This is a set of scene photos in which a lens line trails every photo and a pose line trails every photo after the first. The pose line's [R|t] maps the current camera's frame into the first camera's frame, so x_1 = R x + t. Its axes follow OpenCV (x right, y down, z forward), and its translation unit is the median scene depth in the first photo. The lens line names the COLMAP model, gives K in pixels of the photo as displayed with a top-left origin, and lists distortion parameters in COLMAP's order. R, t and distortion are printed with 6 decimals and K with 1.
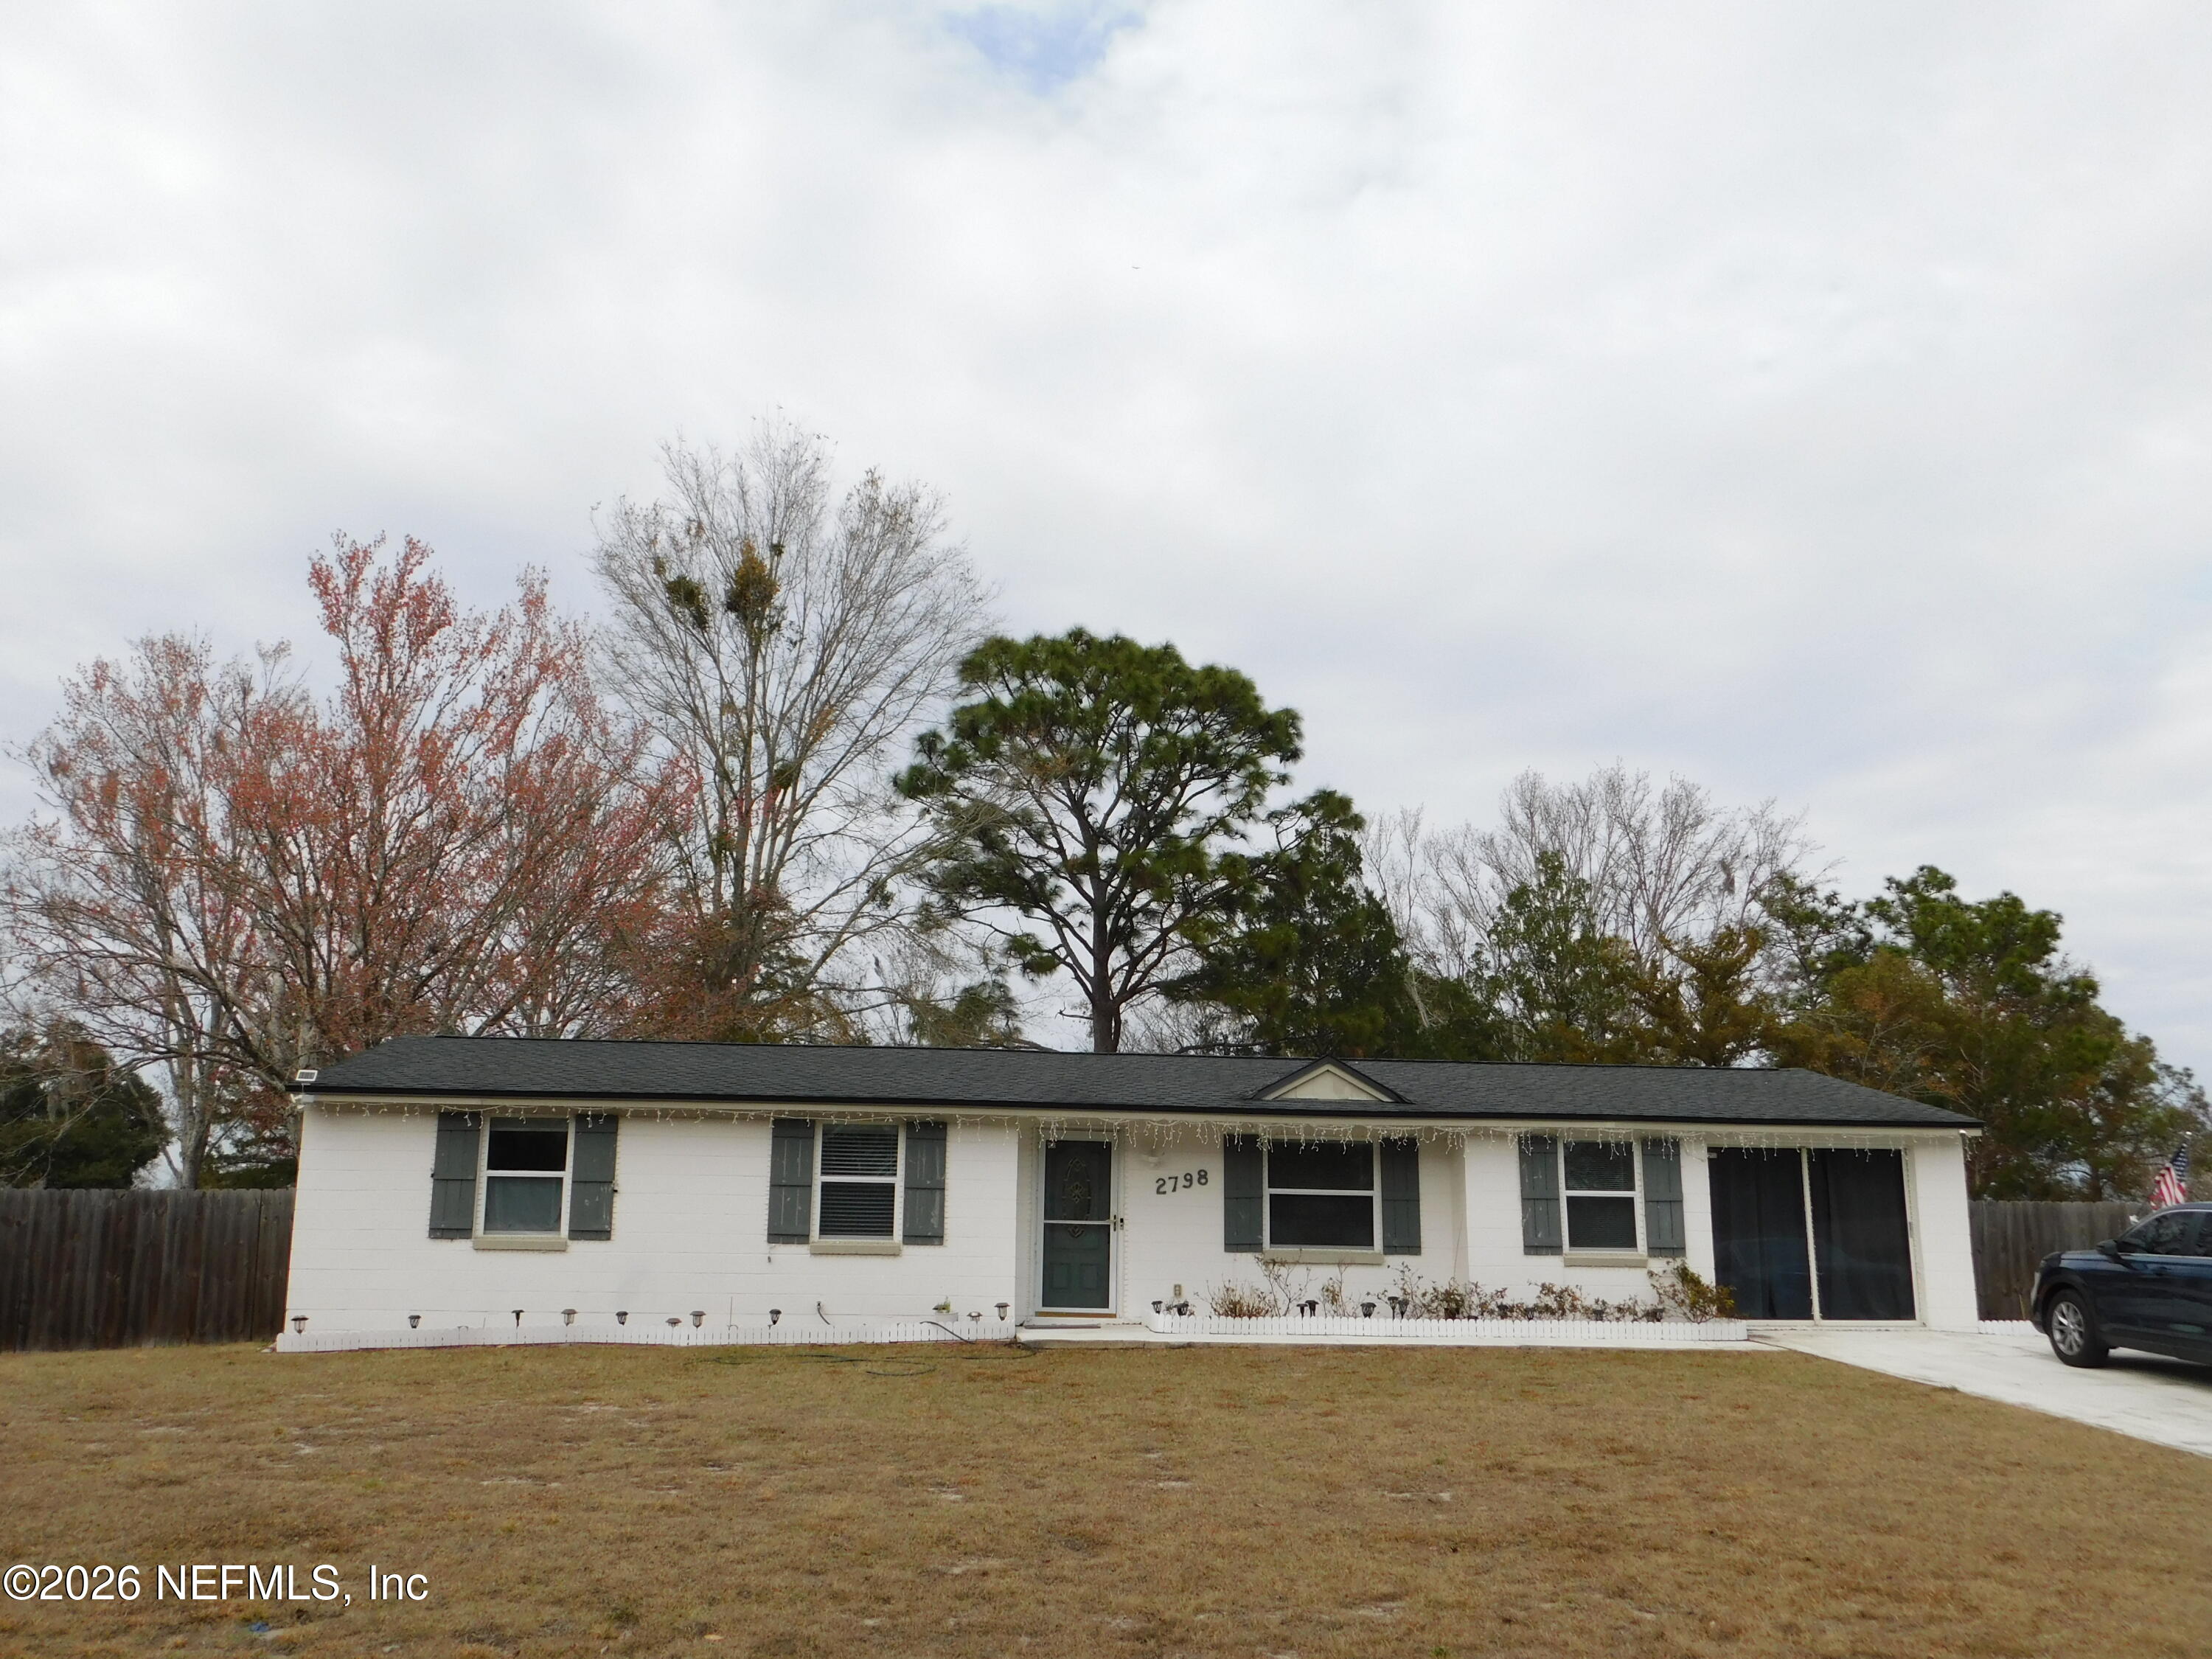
lens RADIAL K [[1913.7, 0, 1106.0], [0, 1913.7, 829.5], [0, 0, 1]] dist [-0.014726, 0.010148]
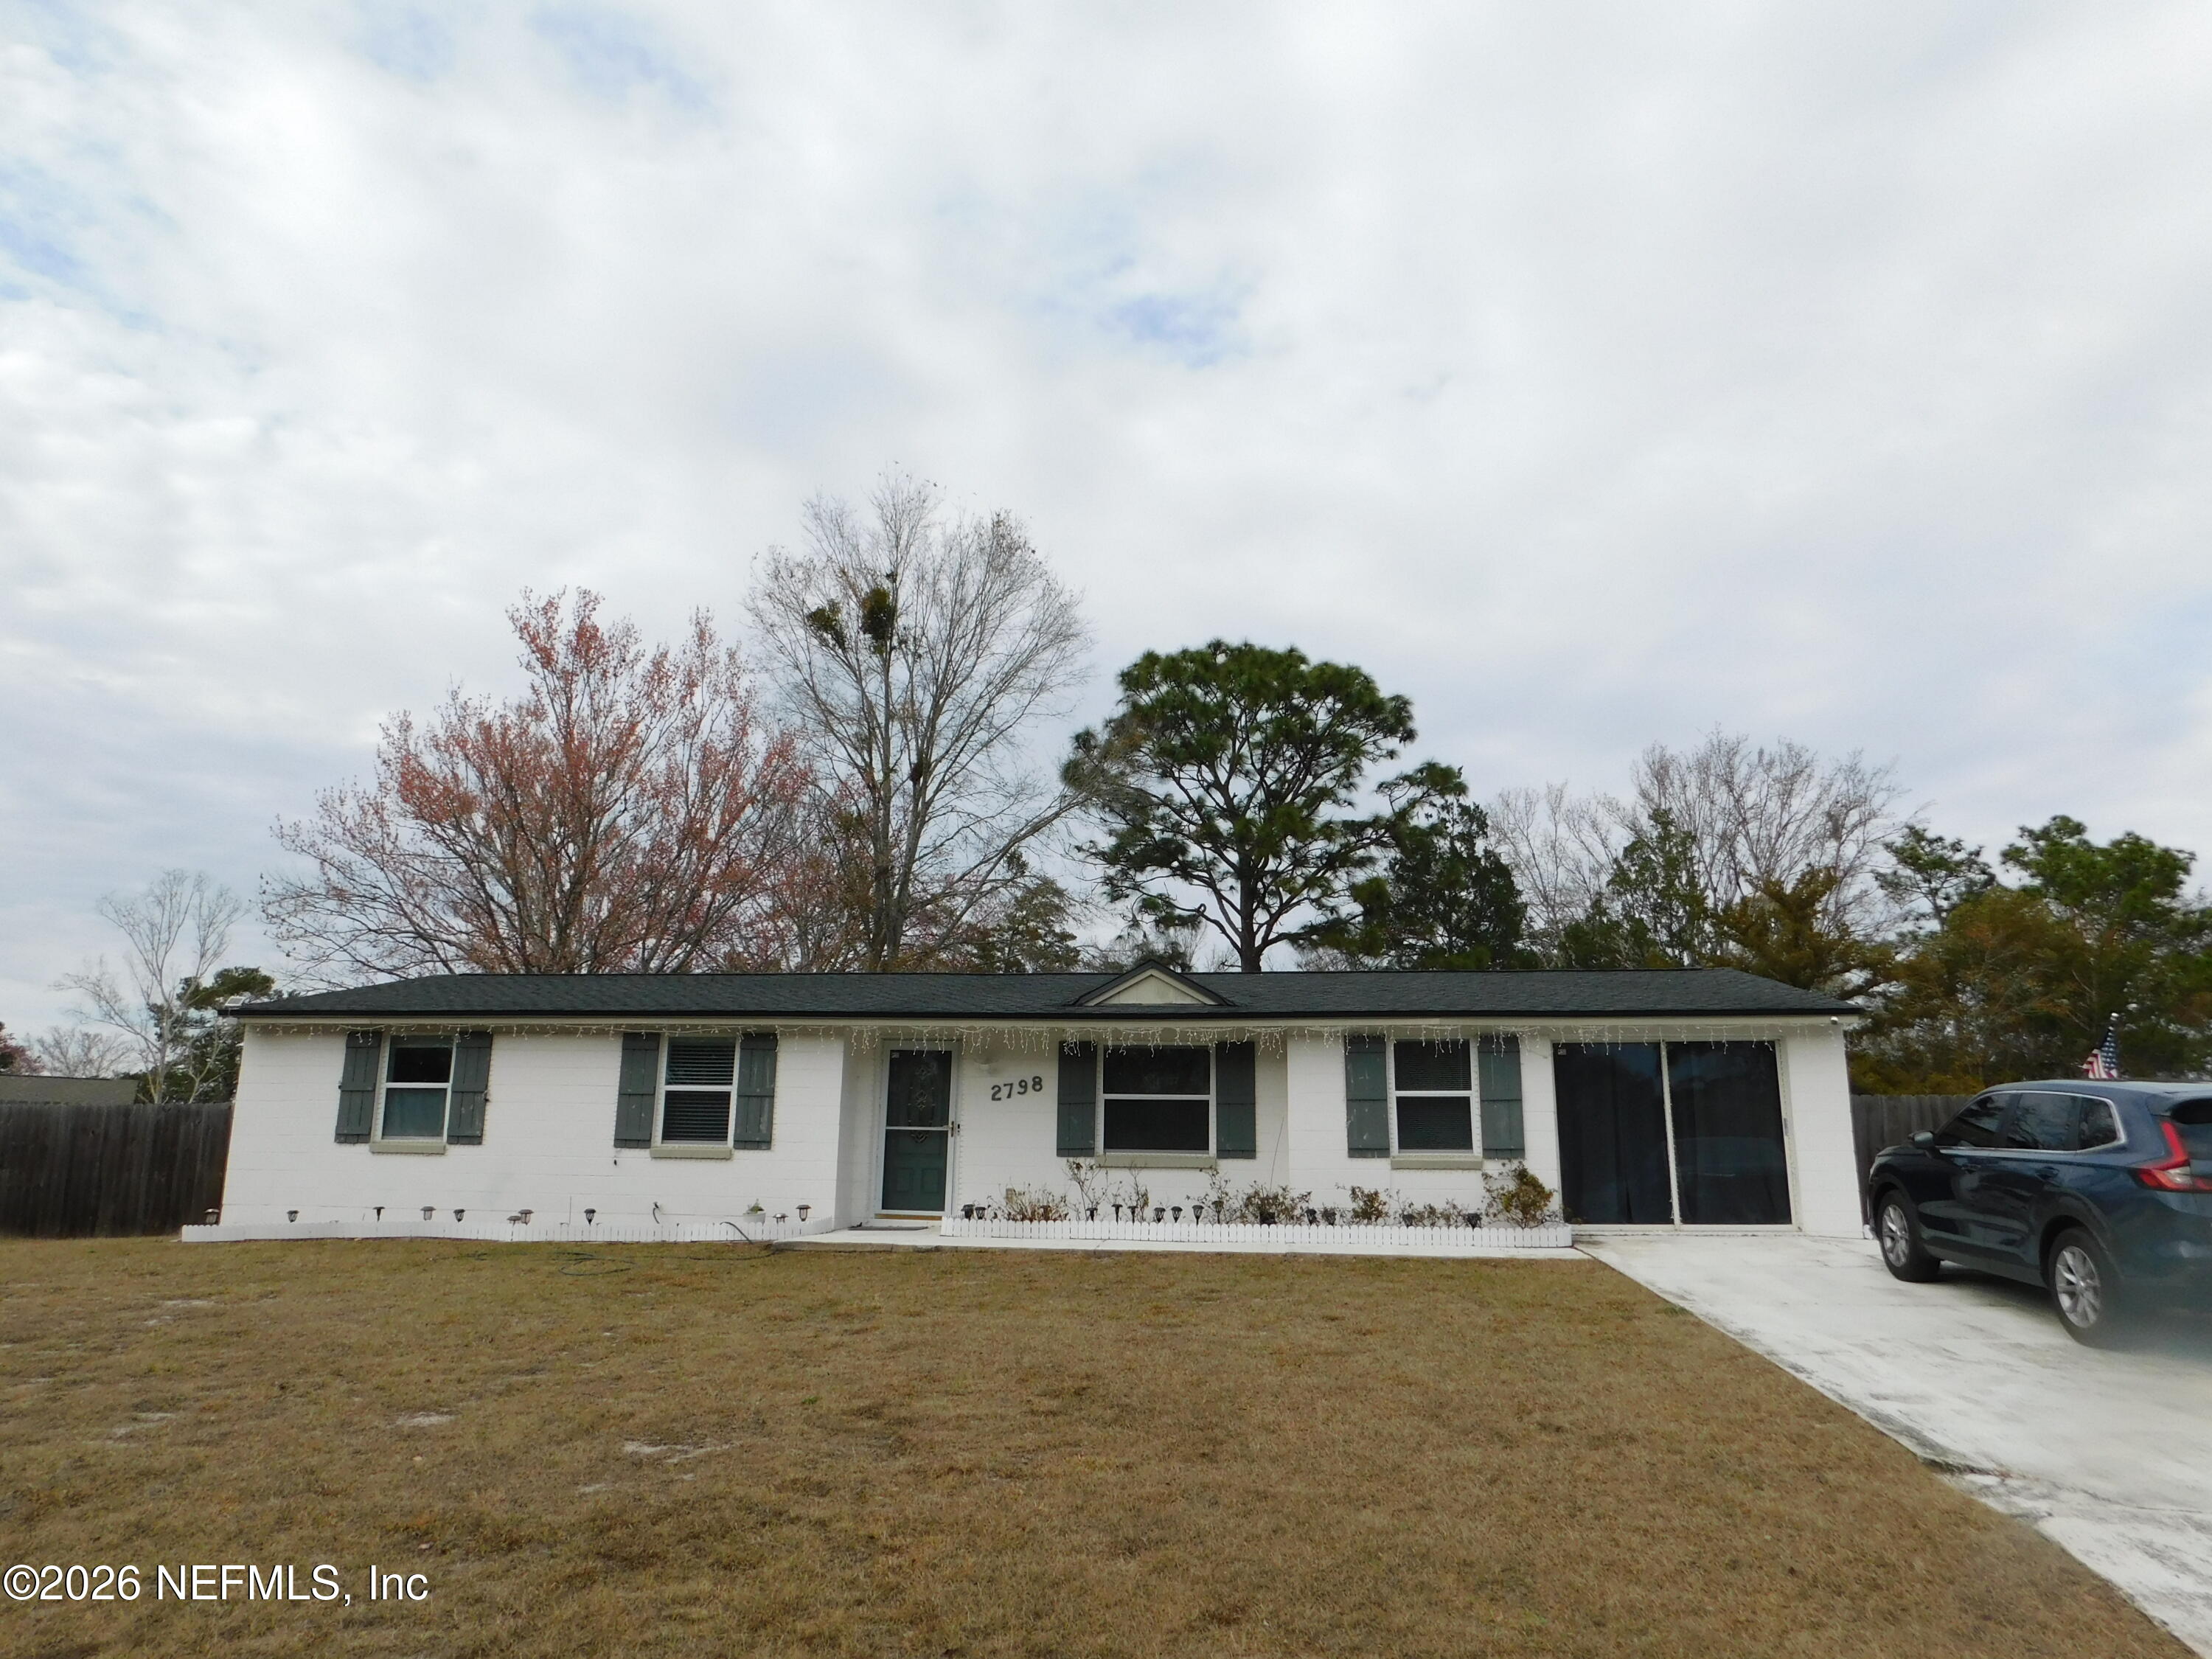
lens RADIAL K [[1456.7, 0, 1103.0], [0, 1456.7, 835.7], [0, 0, 1]] dist [-0.074186, 0.059637]
pose [[0.975837, -0.051508, -0.212342, 0.256895], [0.049928, 0.998671, -0.012798, 0.061569], [0.212719, 0.001887, 0.977112, 0.250894]]
